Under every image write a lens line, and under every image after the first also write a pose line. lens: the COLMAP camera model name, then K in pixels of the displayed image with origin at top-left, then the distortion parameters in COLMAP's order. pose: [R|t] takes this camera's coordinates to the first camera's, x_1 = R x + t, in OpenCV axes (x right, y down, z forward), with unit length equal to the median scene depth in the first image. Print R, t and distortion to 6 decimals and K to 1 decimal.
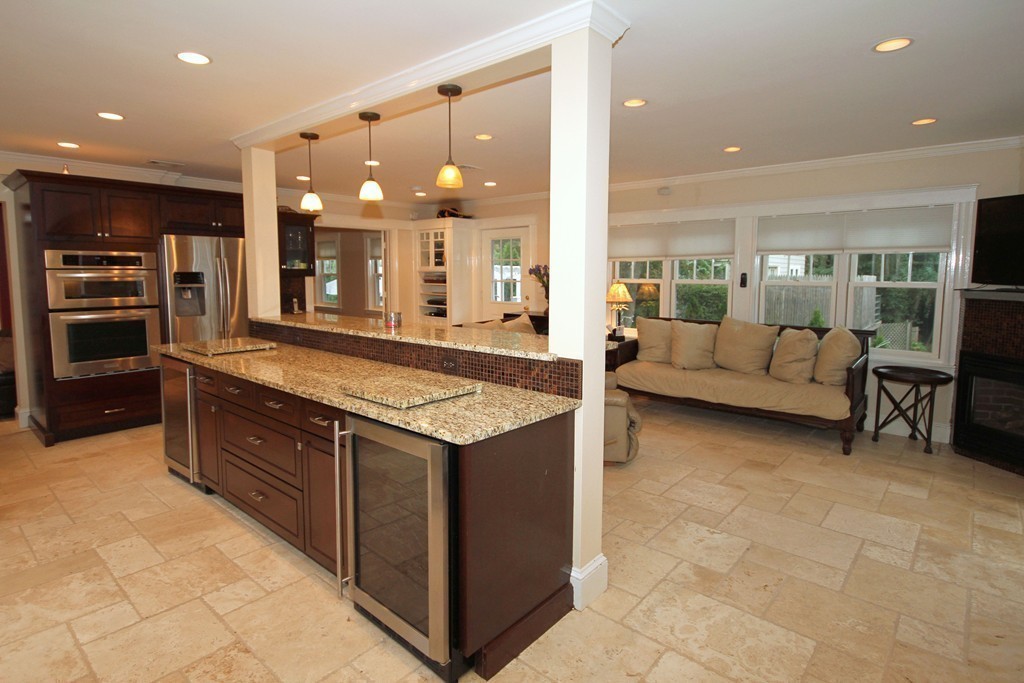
lens RADIAL K [[538.1, 0, 511.6], [0, 538.1, 332.4], [0, 0, 1]] dist [0.002915, 0.000270]
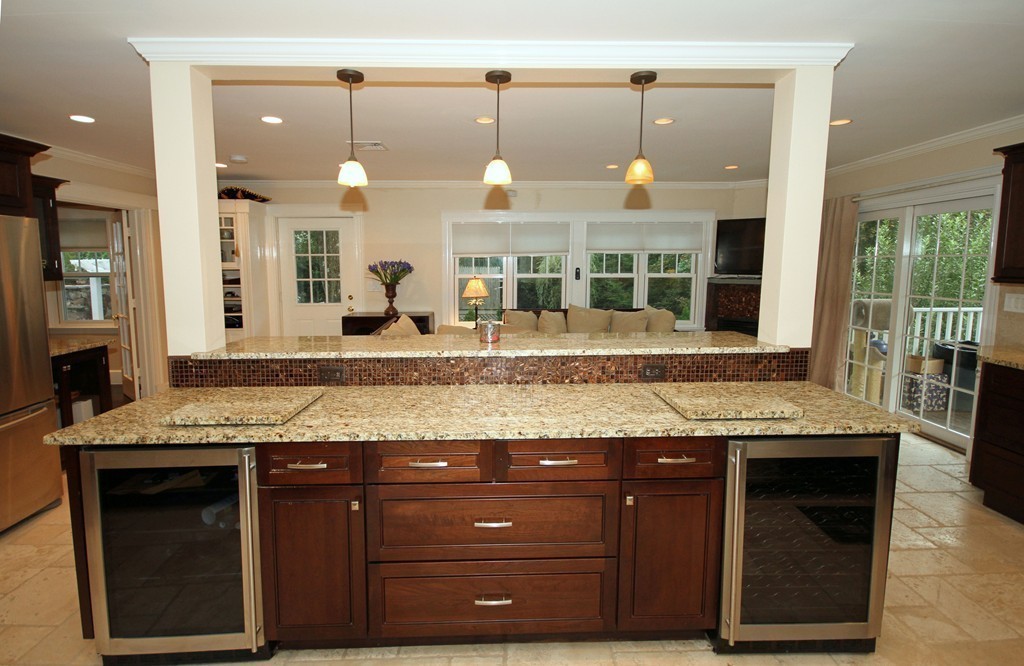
lens RADIAL K [[505.7, 0, 512.1], [0, 505.7, 331.8], [0, 0, 1]] dist [-0.010605, 0.000237]
pose [[0.726214, -0.096741, 0.680628, -0.683337], [0.081397, 0.995185, 0.054602, -0.060578], [-0.682633, 0.015749, 0.730592, 0.395502]]
